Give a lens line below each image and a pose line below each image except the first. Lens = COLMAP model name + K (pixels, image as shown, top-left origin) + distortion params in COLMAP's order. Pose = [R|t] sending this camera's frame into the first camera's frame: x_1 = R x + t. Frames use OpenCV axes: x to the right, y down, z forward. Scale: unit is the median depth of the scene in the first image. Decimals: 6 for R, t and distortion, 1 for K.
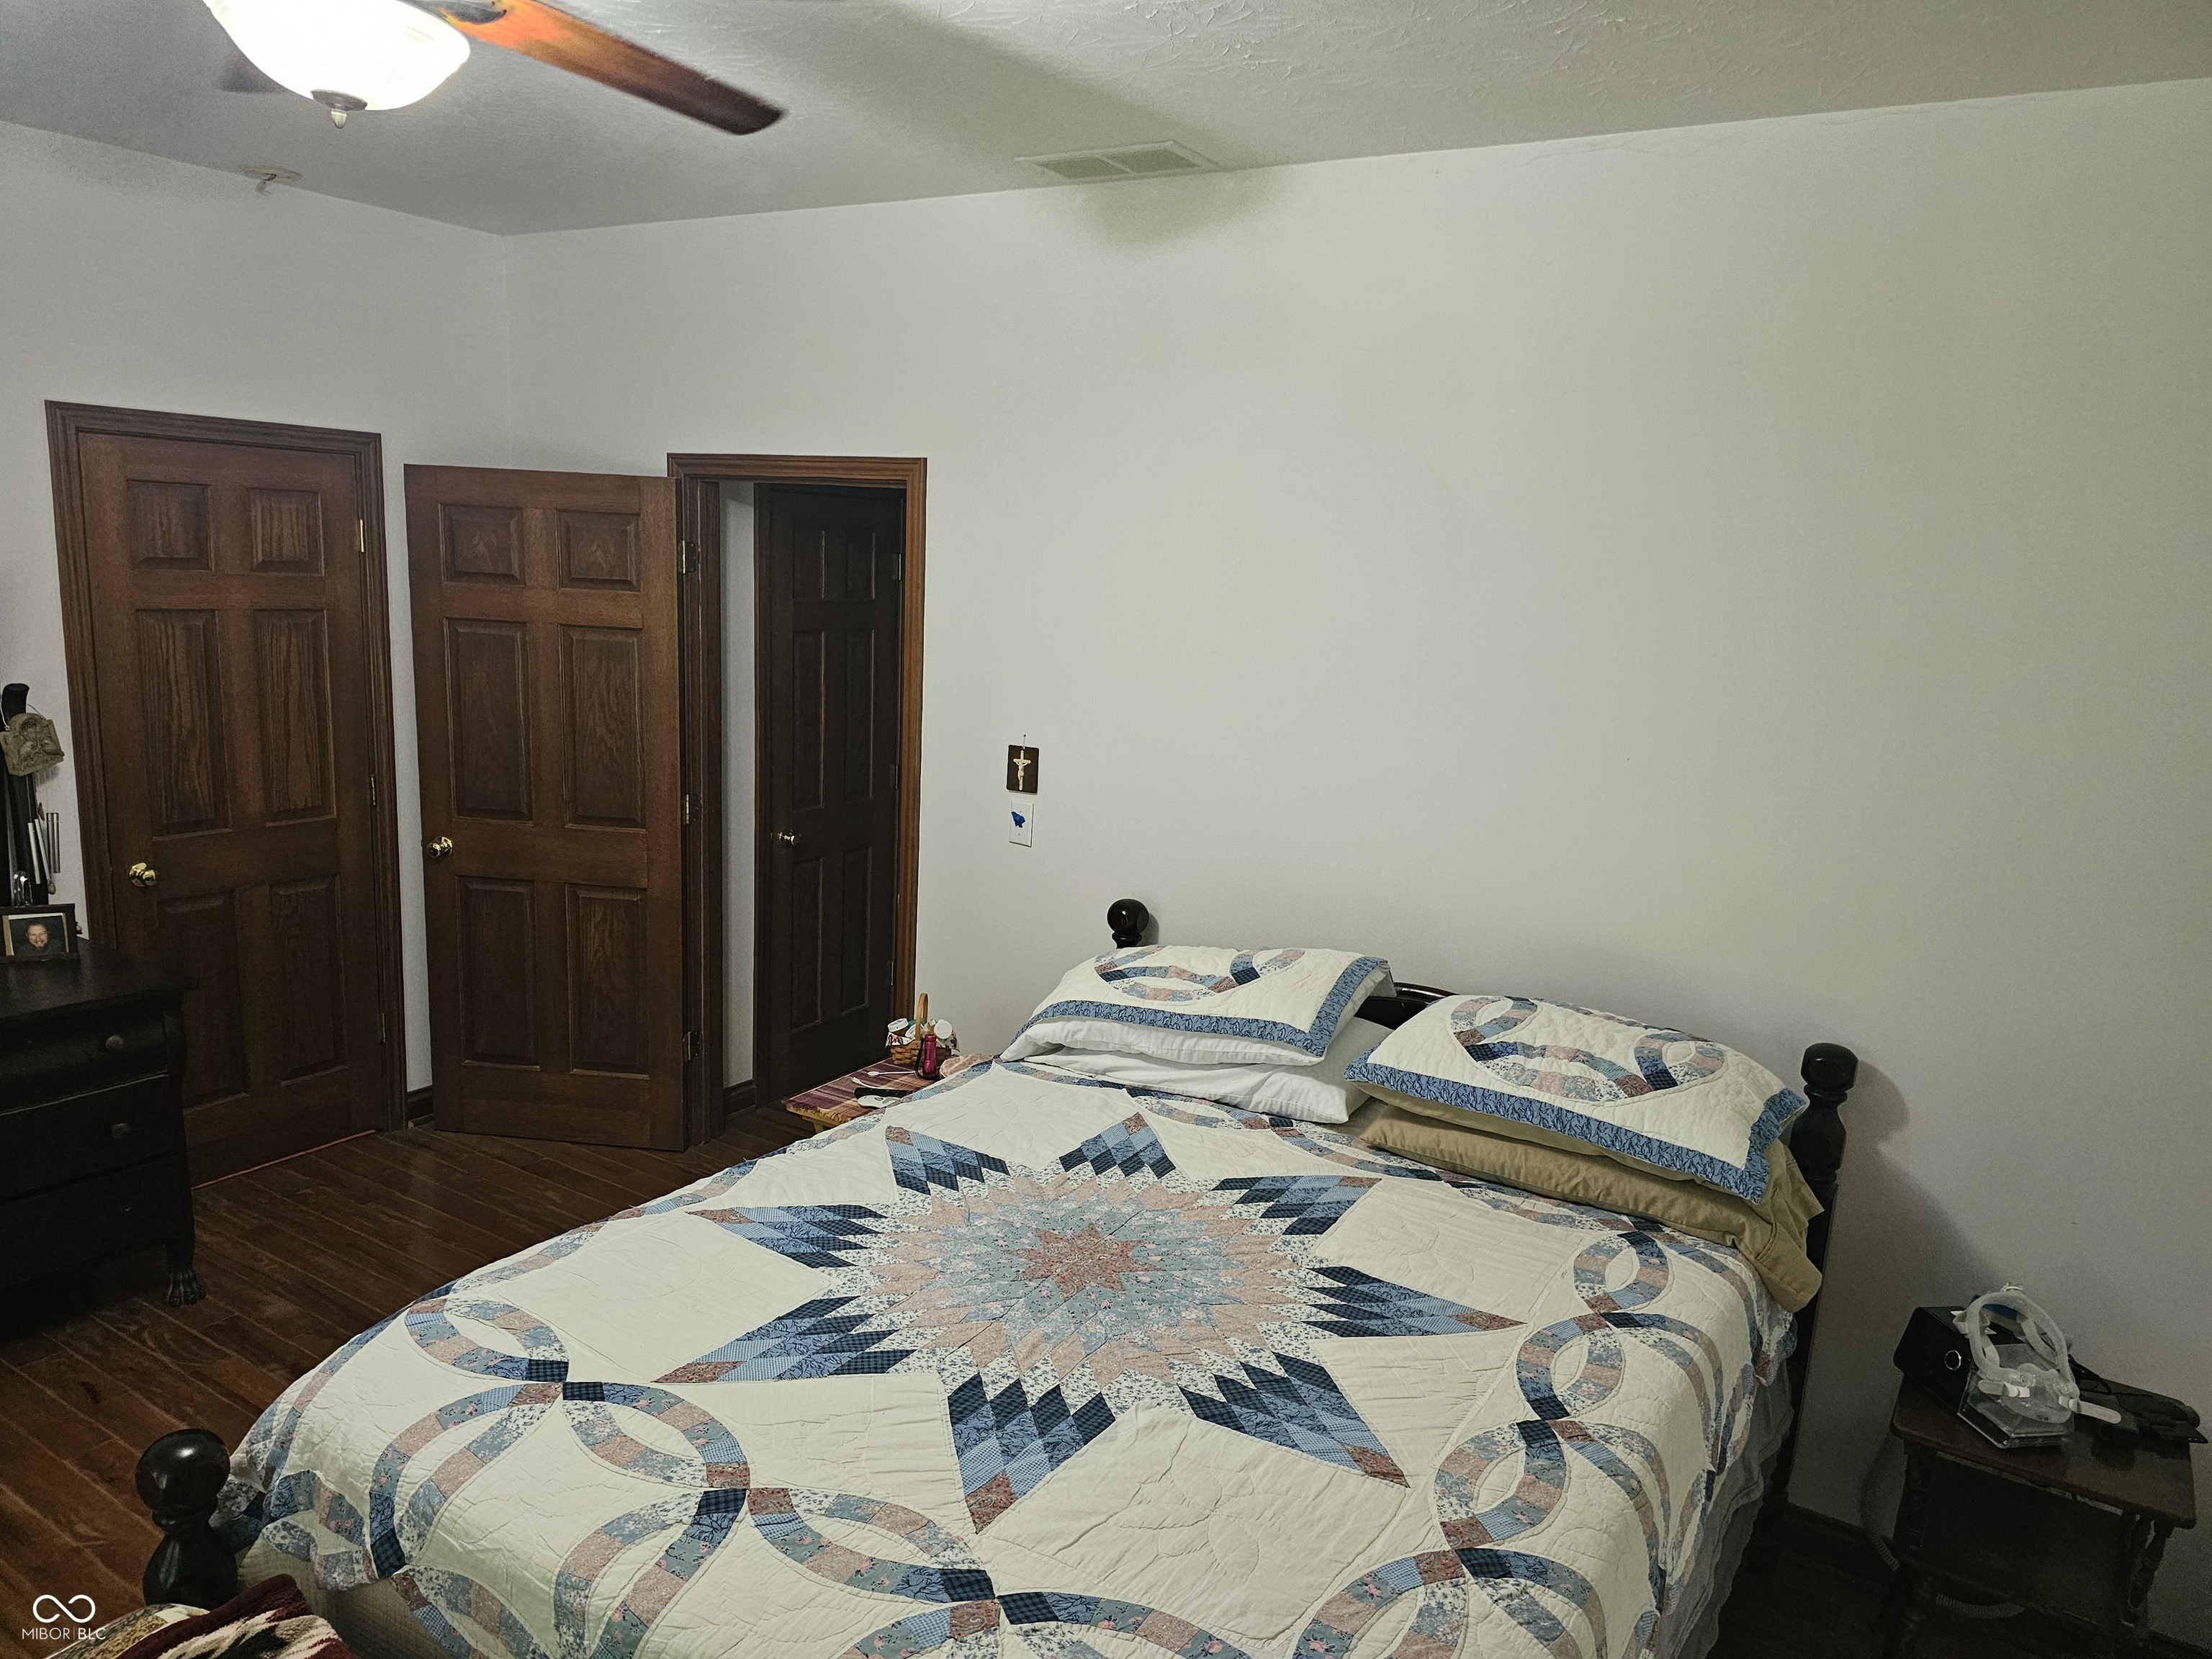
lens RADIAL K [[1474.5, 0, 1106.0], [0, 1474.5, 829.5], [0, 0, 1]] dist [0.106993, -0.156776]
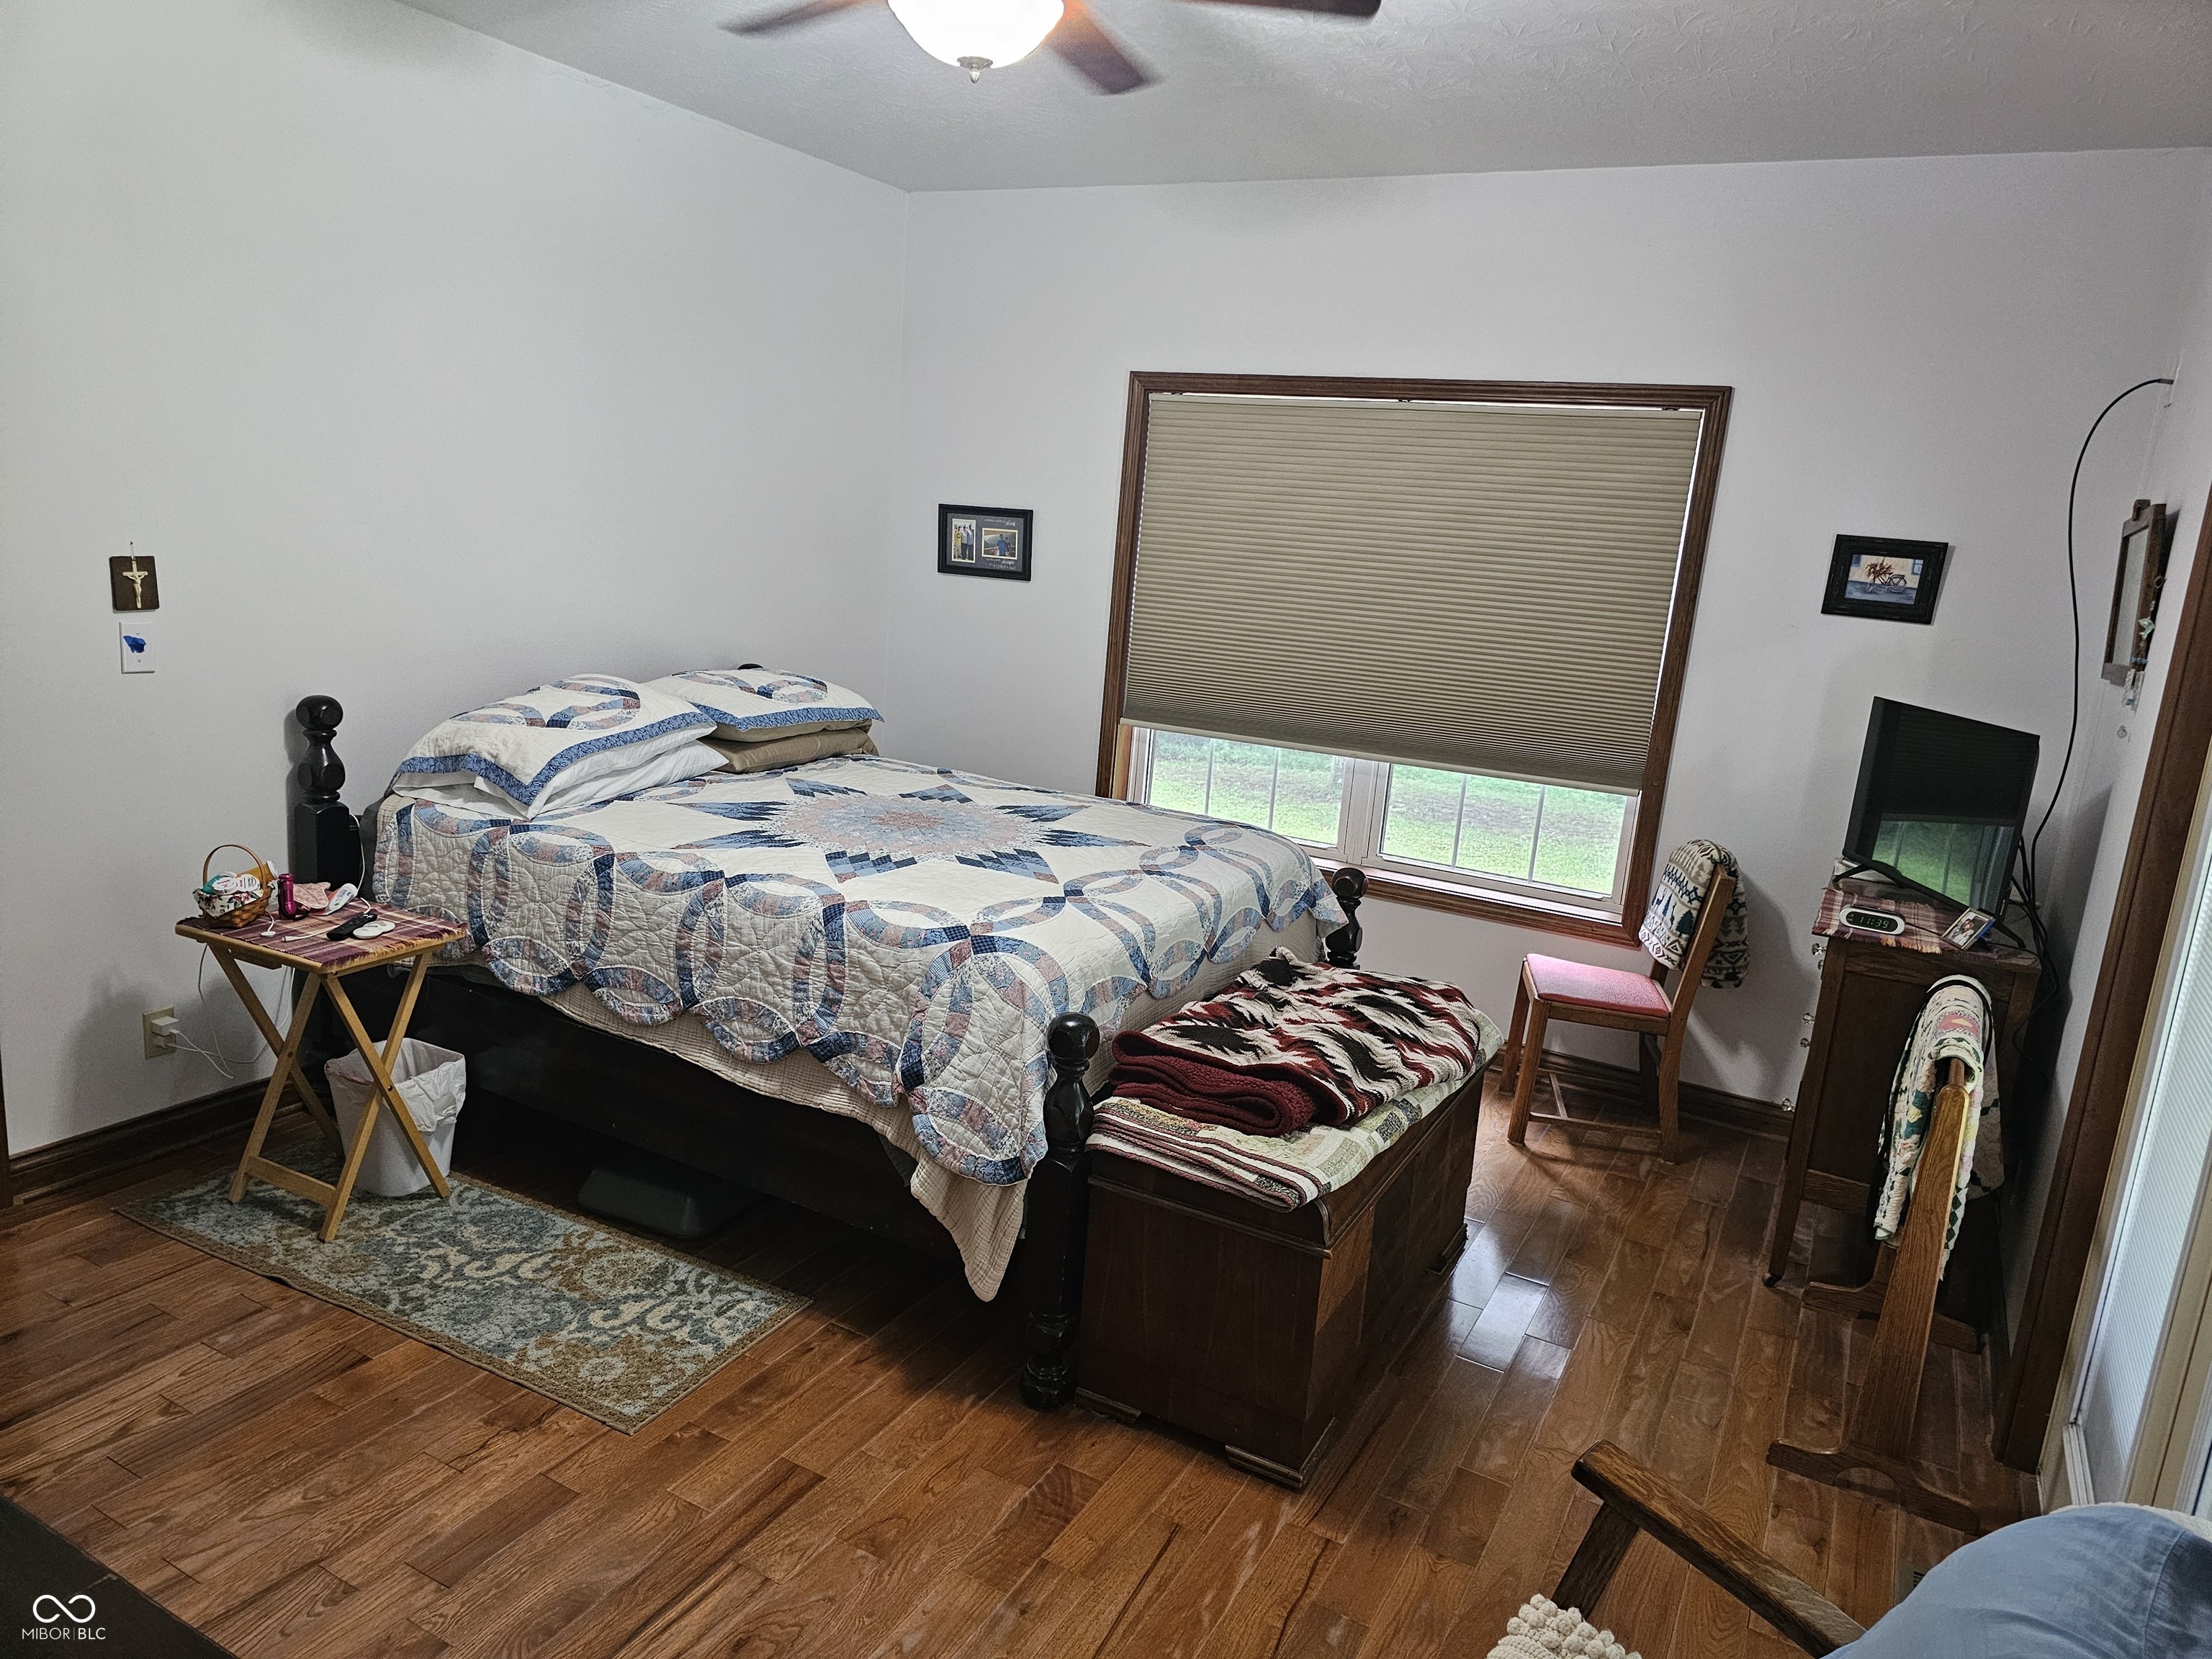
lens RADIAL K [[1474.5, 0, 1106.0], [0, 1474.5, 829.5], [0, 0, 1]] dist [0.106993, -0.156776]
pose [[-0.070552, -0.267949, 0.960846, -0.971835], [0.109757, 0.955313, 0.274465, -0.081569], [-0.991451, 0.124823, -0.037990, 0.496550]]
